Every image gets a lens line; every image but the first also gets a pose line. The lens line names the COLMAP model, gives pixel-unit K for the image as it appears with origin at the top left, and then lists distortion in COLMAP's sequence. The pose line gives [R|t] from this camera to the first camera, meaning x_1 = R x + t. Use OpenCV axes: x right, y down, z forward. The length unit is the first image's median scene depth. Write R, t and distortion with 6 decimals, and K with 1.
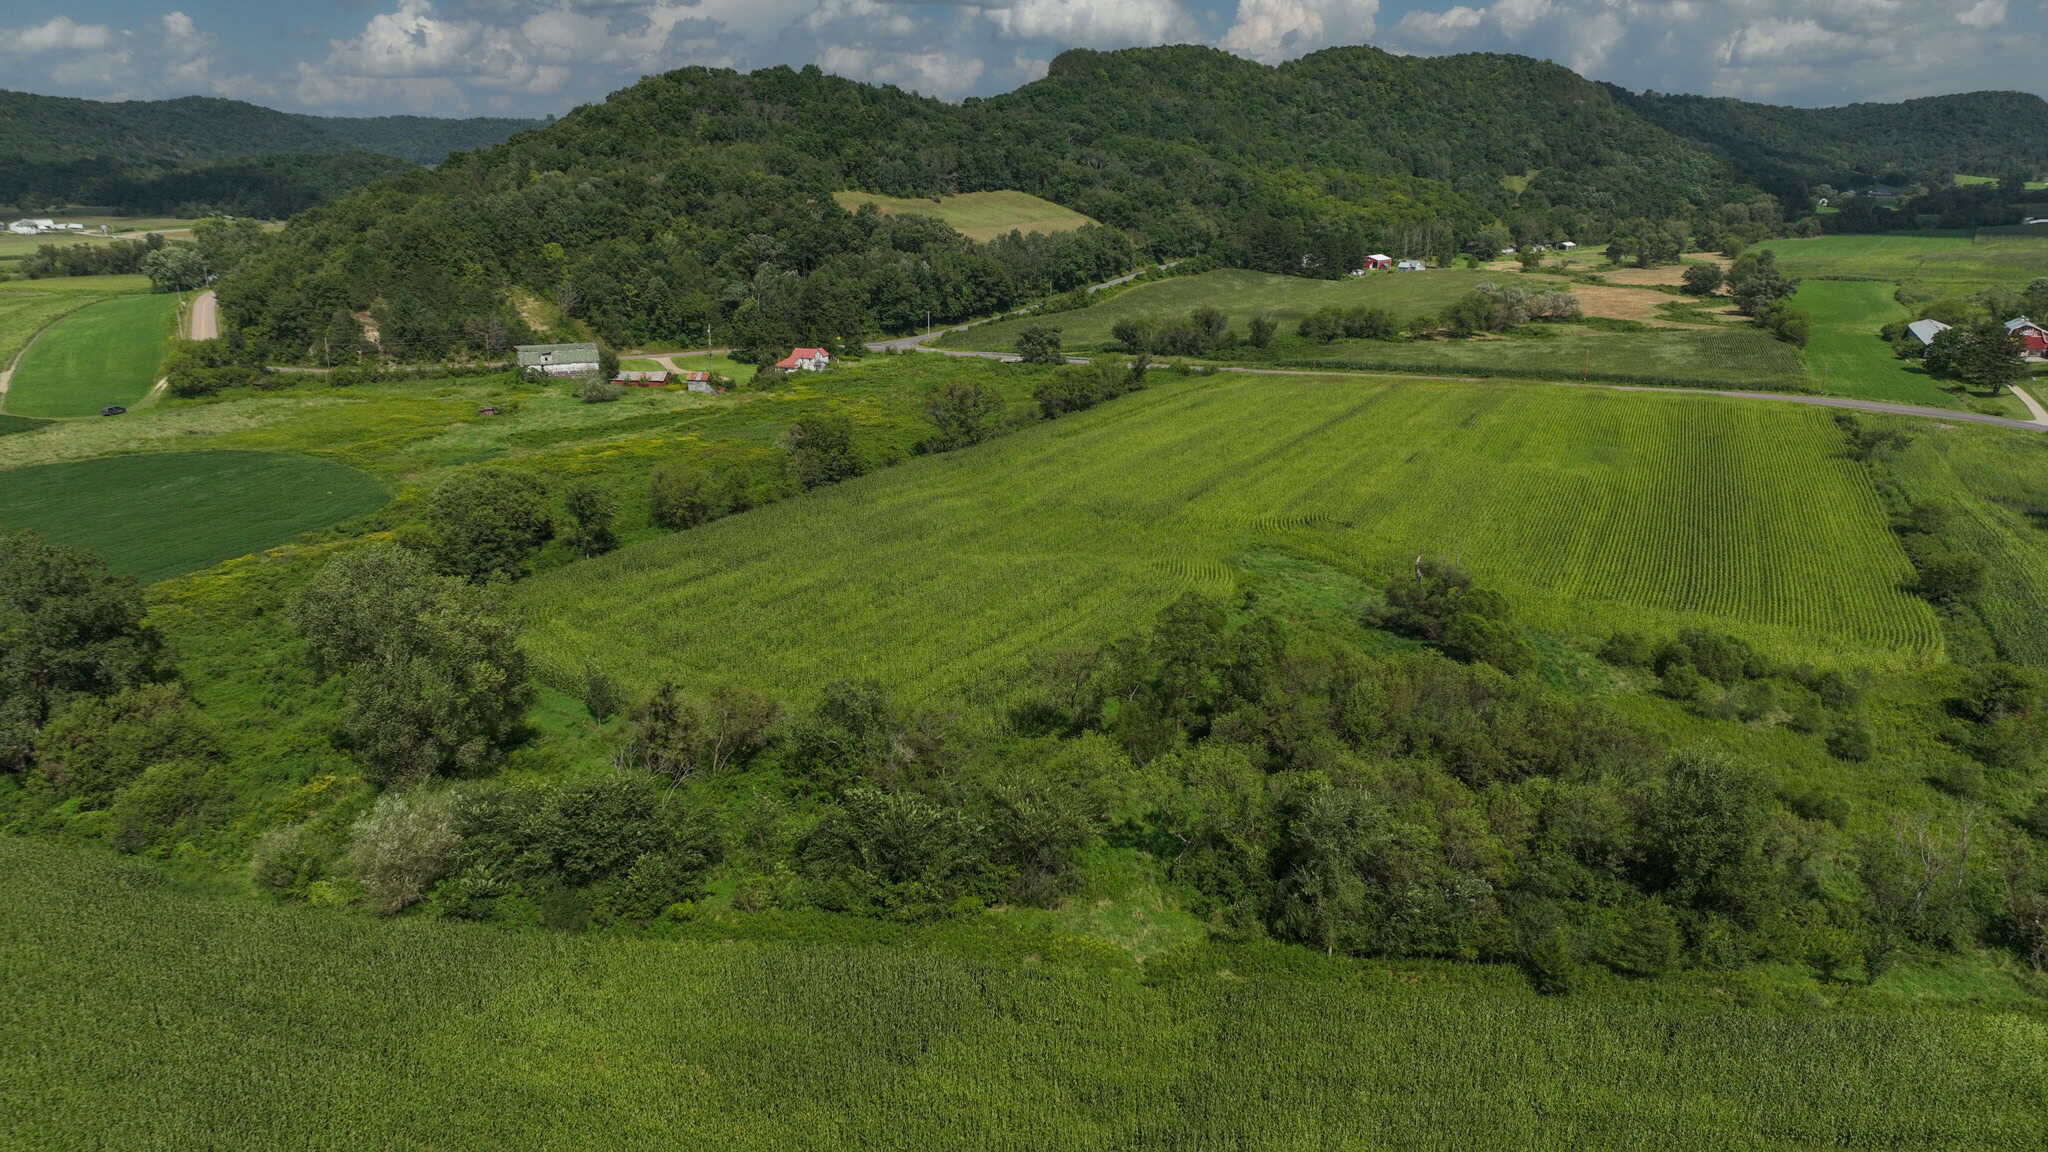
lens RADIAL K [[1439.3, 0, 1020.9], [0, 1439.3, 576.5], [0, 0, 1]] dist [-0.001301, 0.022186]
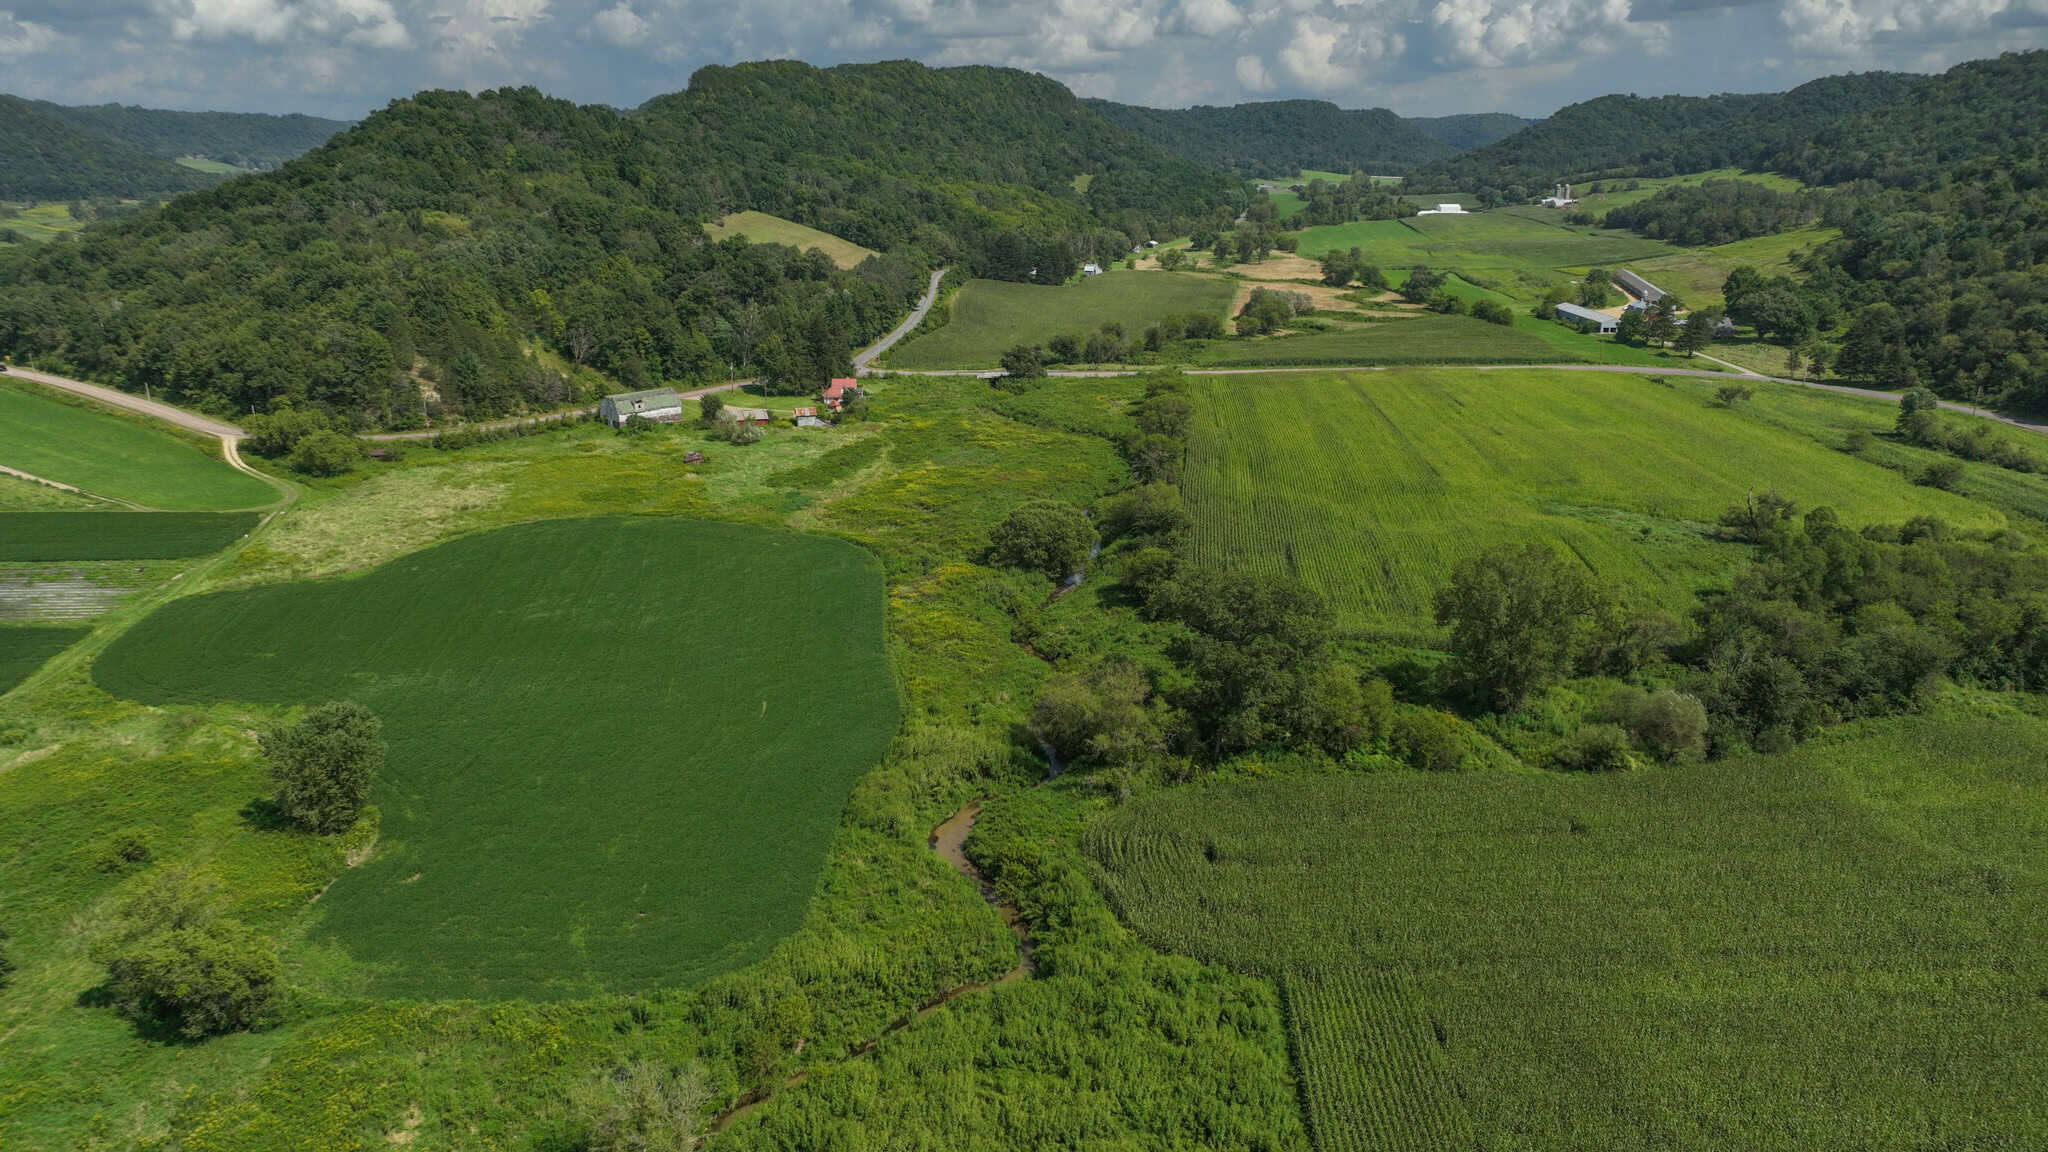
lens RADIAL K [[1439.3, 0, 1023.4], [0, 1439.3, 572.5], [0, 0, 1]] dist [-0.001301, 0.022186]
pose [[0.906506, -0.121565, 0.404314, -0.437323], [0.118824, 0.992400, 0.031971, -0.028944], [-0.405128, 0.019060, 0.914061, -0.040065]]
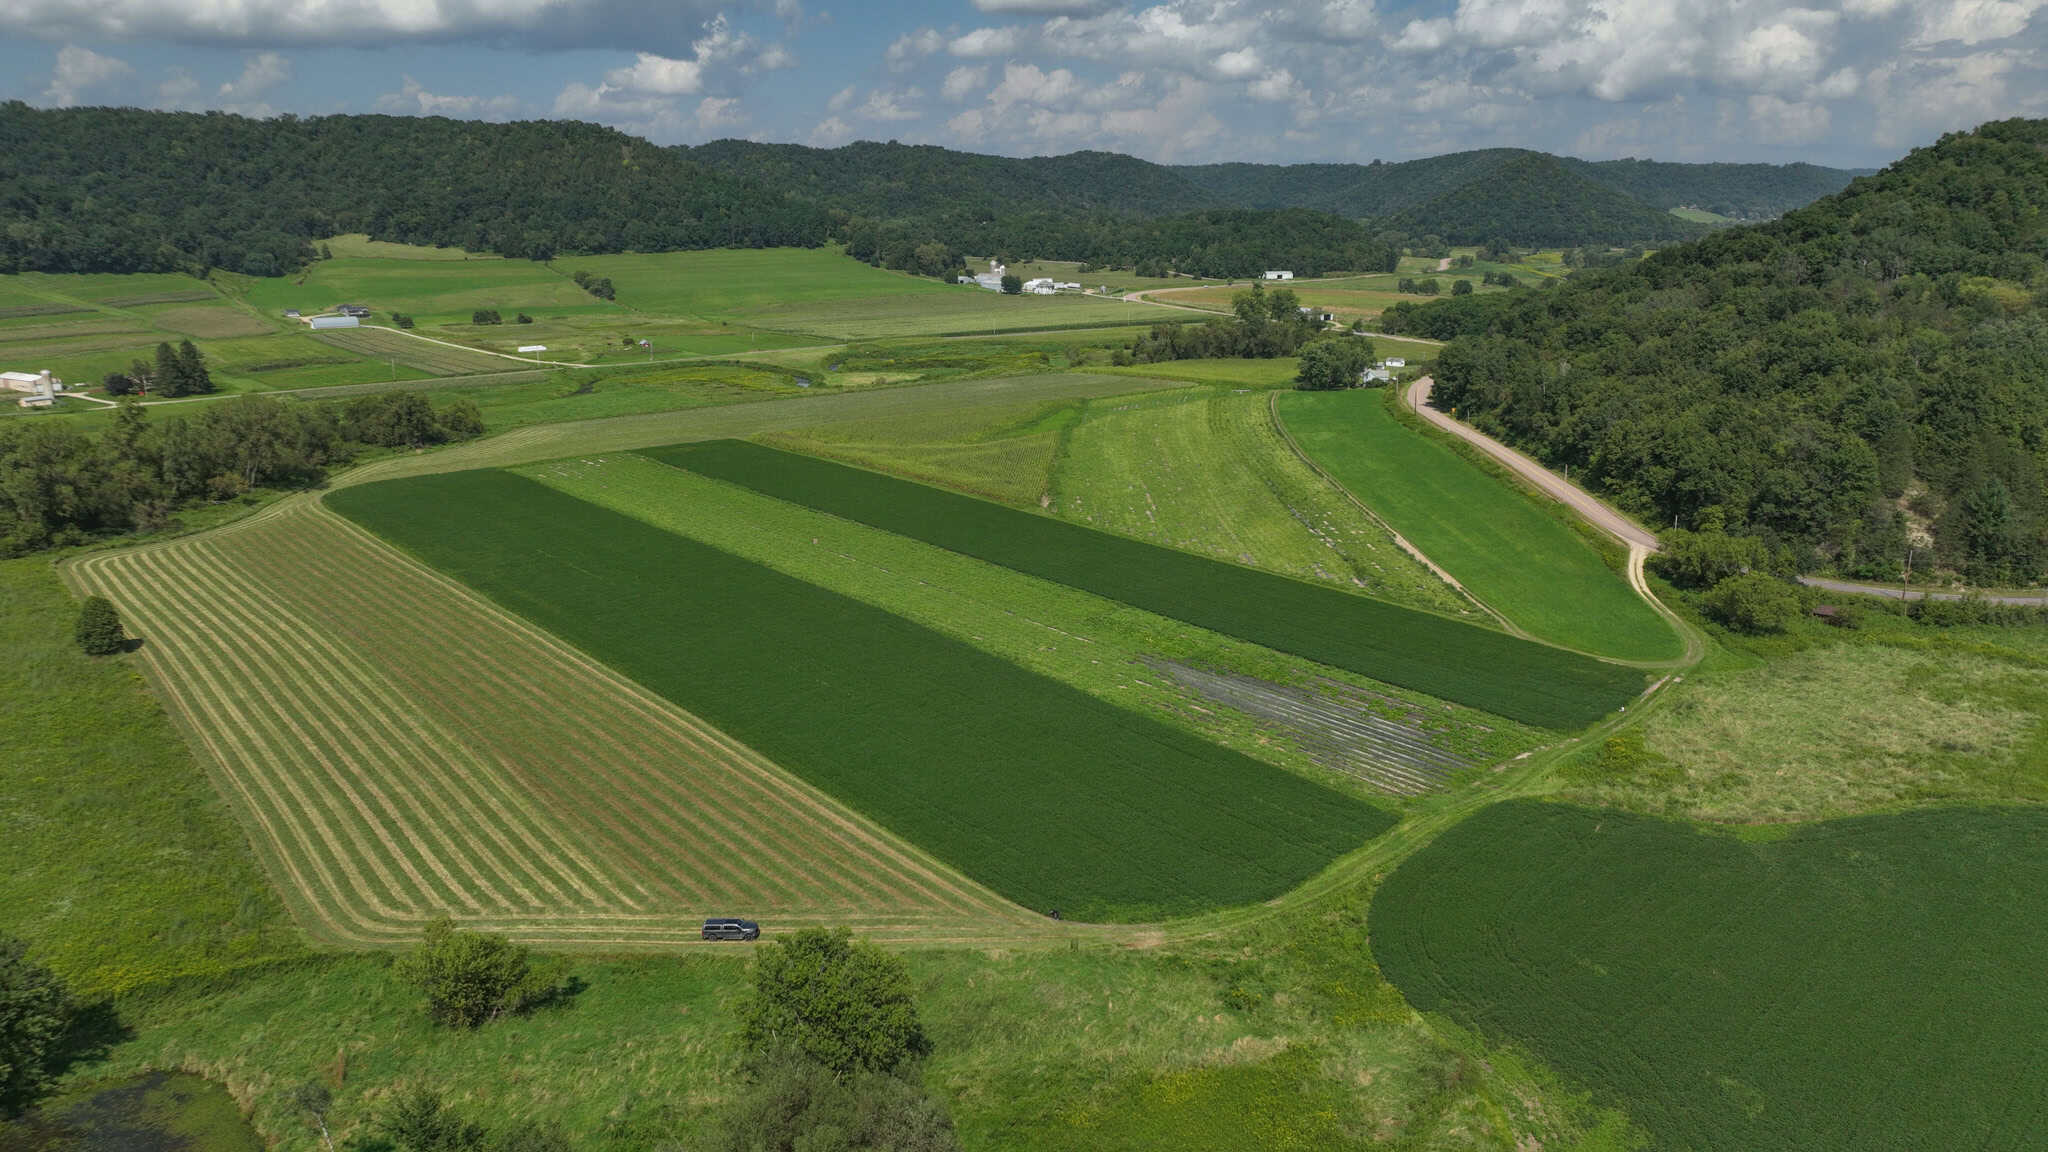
lens RADIAL K [[1439.3, 0, 1026.9], [0, 1439.3, 577.9], [0, 0, 1]] dist [-0.001301, 0.022186]
pose [[0.884141, 0.117442, -0.452220, -0.453475], [-0.127809, 0.991769, 0.007683, -0.087466], [0.449400, 0.051005, 0.891873, 0.170779]]
